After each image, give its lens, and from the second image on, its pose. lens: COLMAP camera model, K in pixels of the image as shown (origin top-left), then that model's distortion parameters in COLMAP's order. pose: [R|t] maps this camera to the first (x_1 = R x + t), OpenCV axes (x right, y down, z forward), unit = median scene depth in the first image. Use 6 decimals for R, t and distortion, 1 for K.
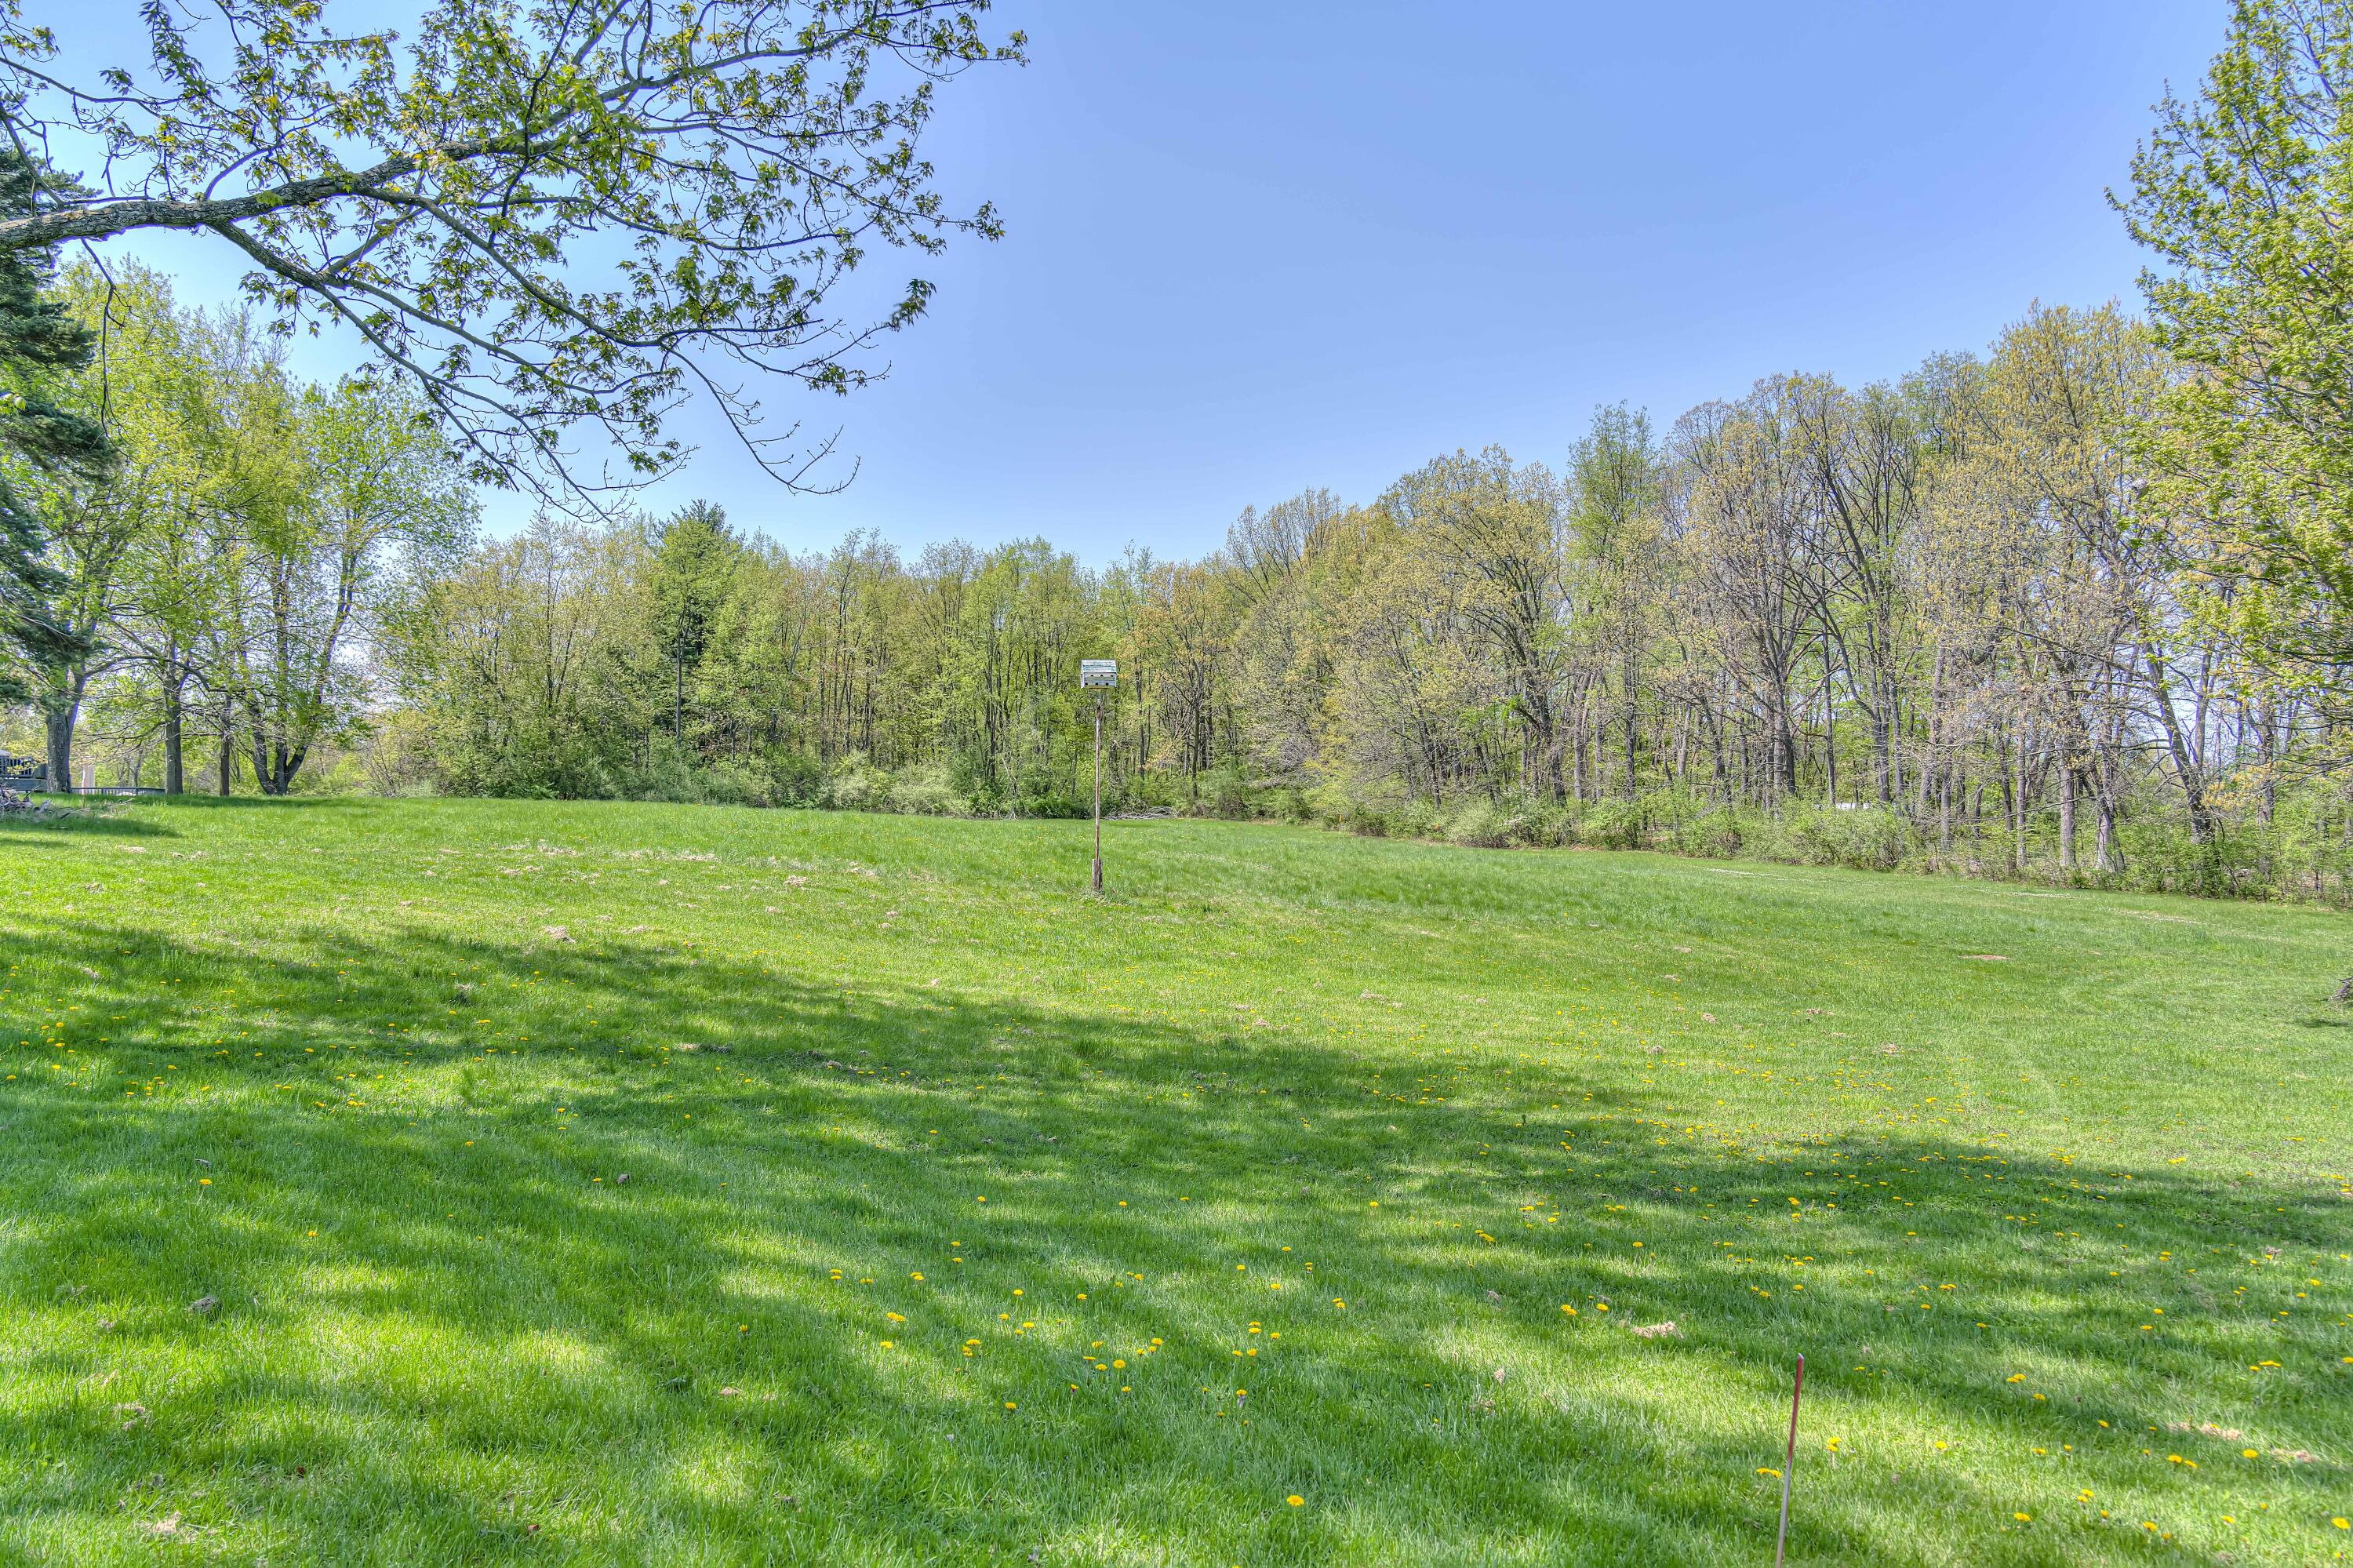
lens RADIAL K [[1878.8, 0, 1176.5], [0, 1878.8, 784.0], [0, 0, 1]] dist [-0.001114, 0.000598]
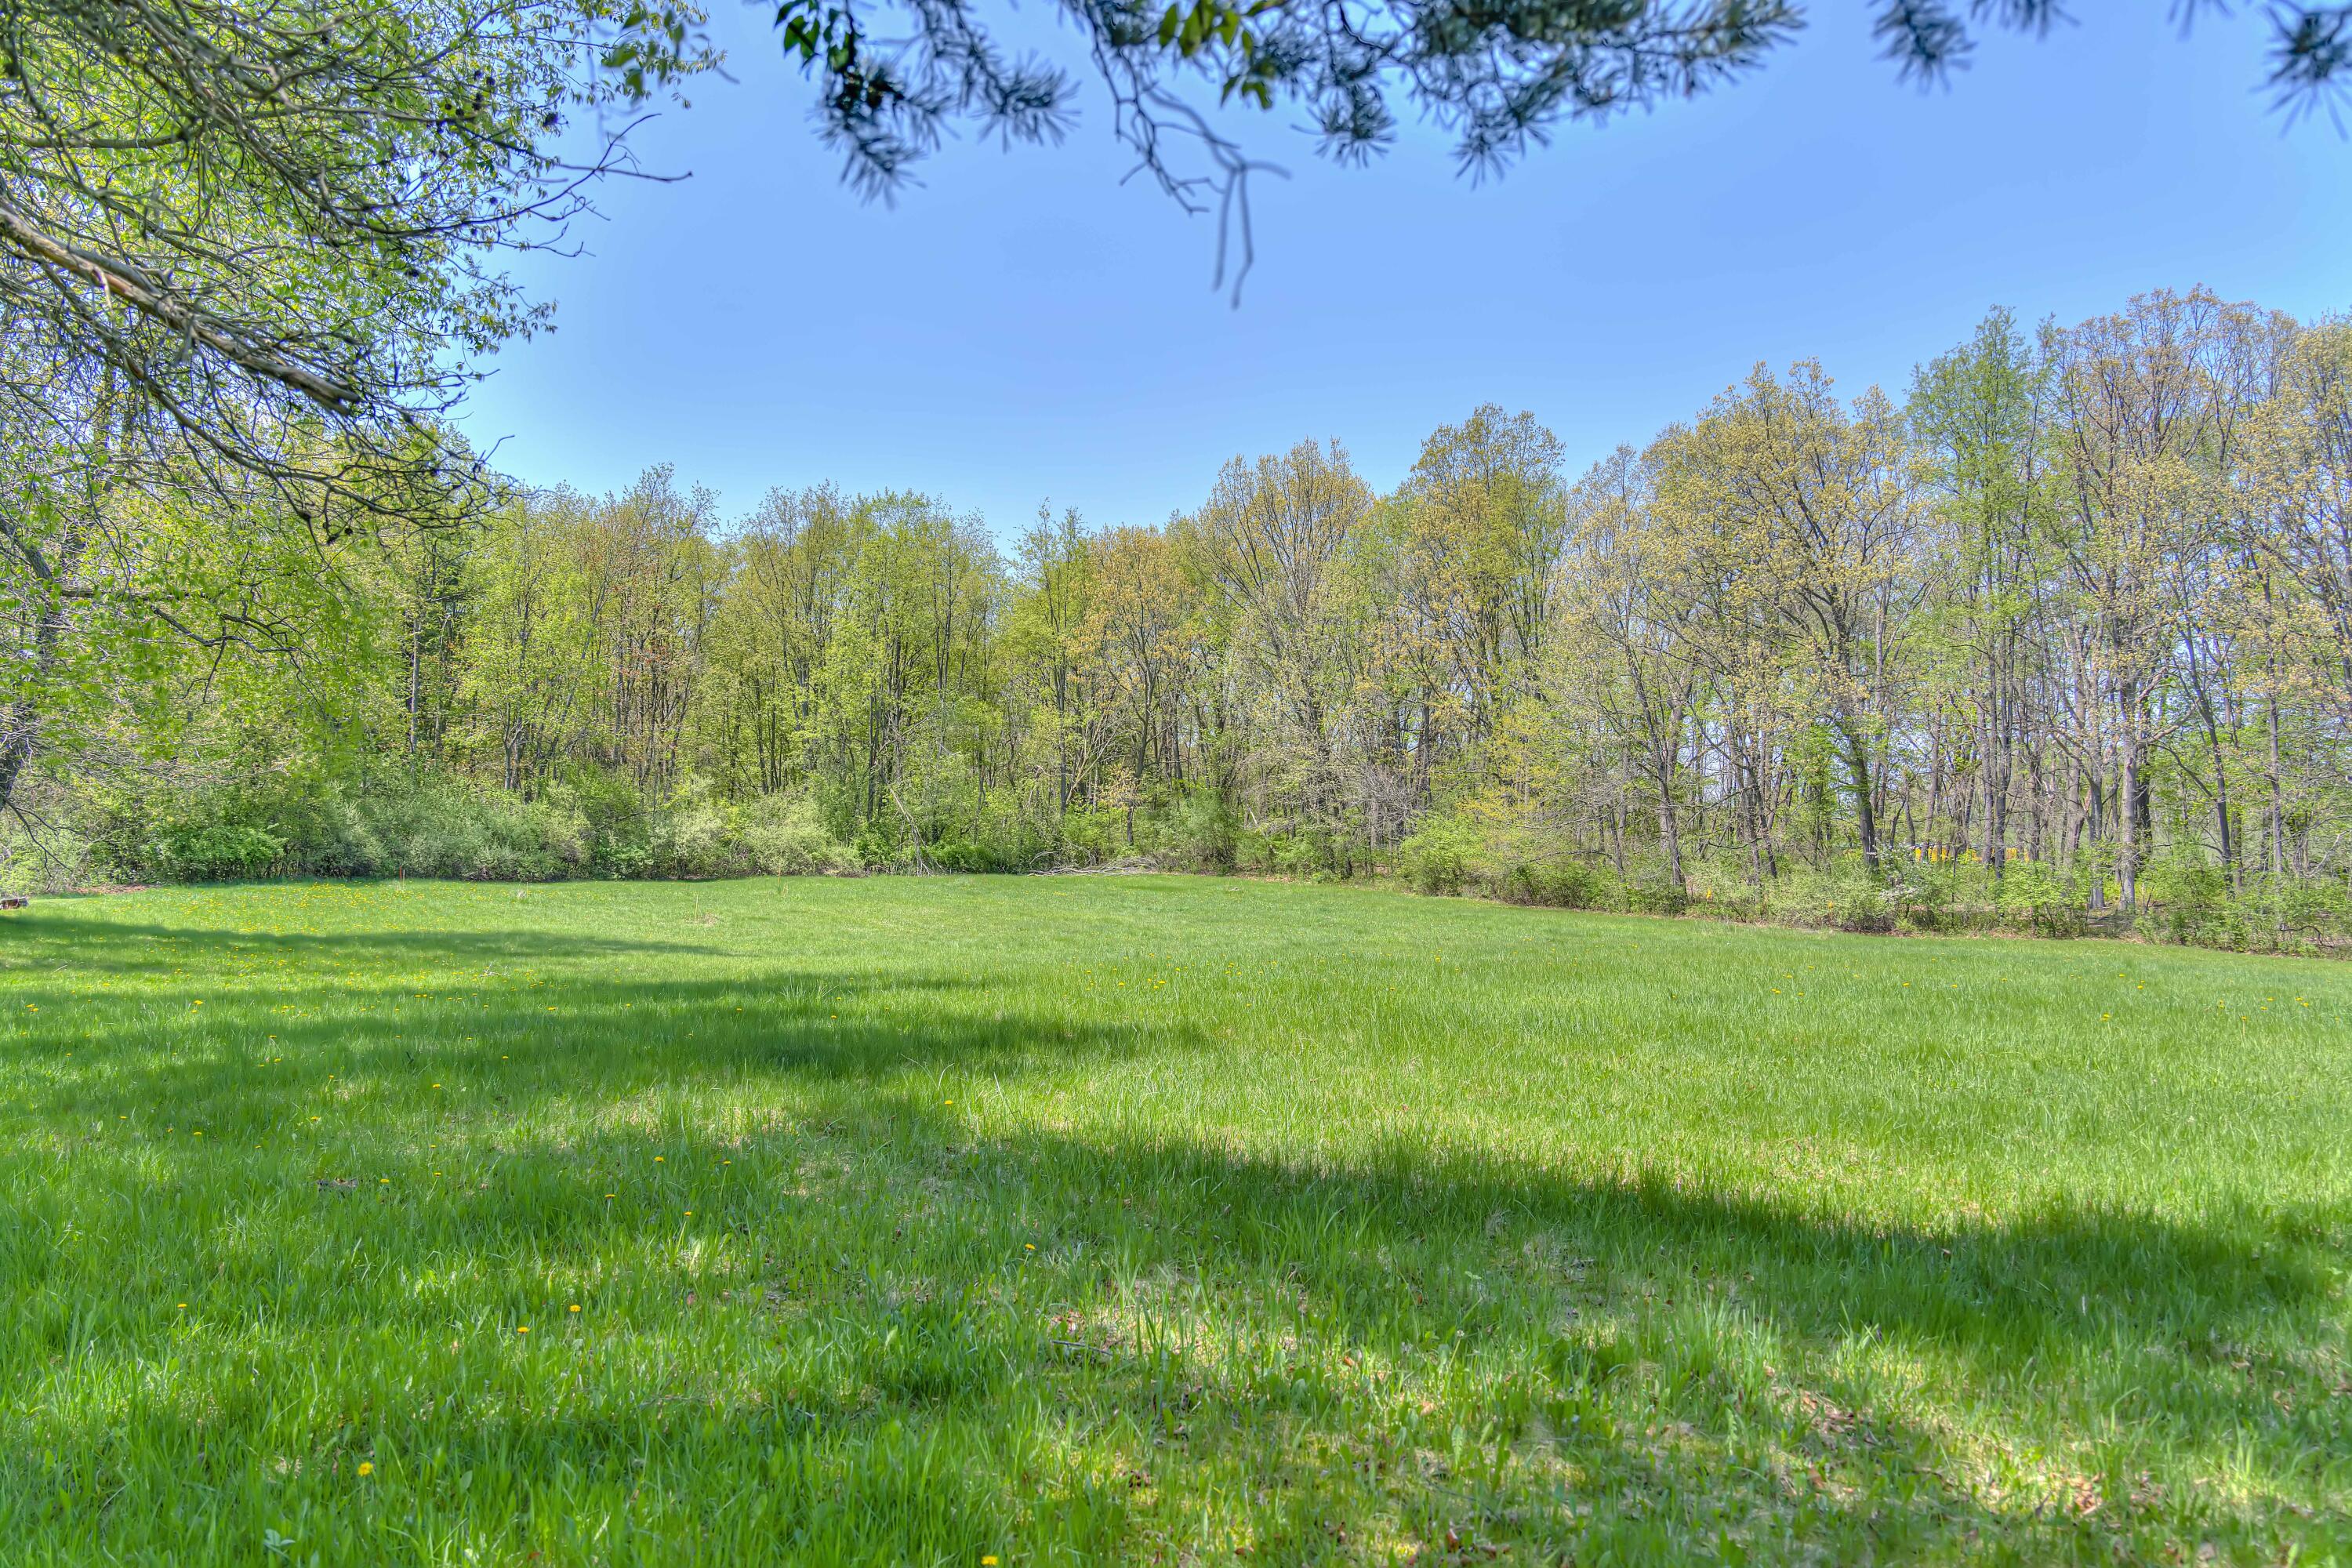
lens RADIAL K [[1878.0, 0, 1176.0], [0, 1878.0, 784.0], [0, 0, 1]] dist [-0.001114, 0.000598]
pose [[0.967883, 0.011852, 0.251120, -0.170214], [-0.008527, 0.999861, -0.014328, -0.006179], [-0.251255, 0.011727, 0.967850, 0.280461]]
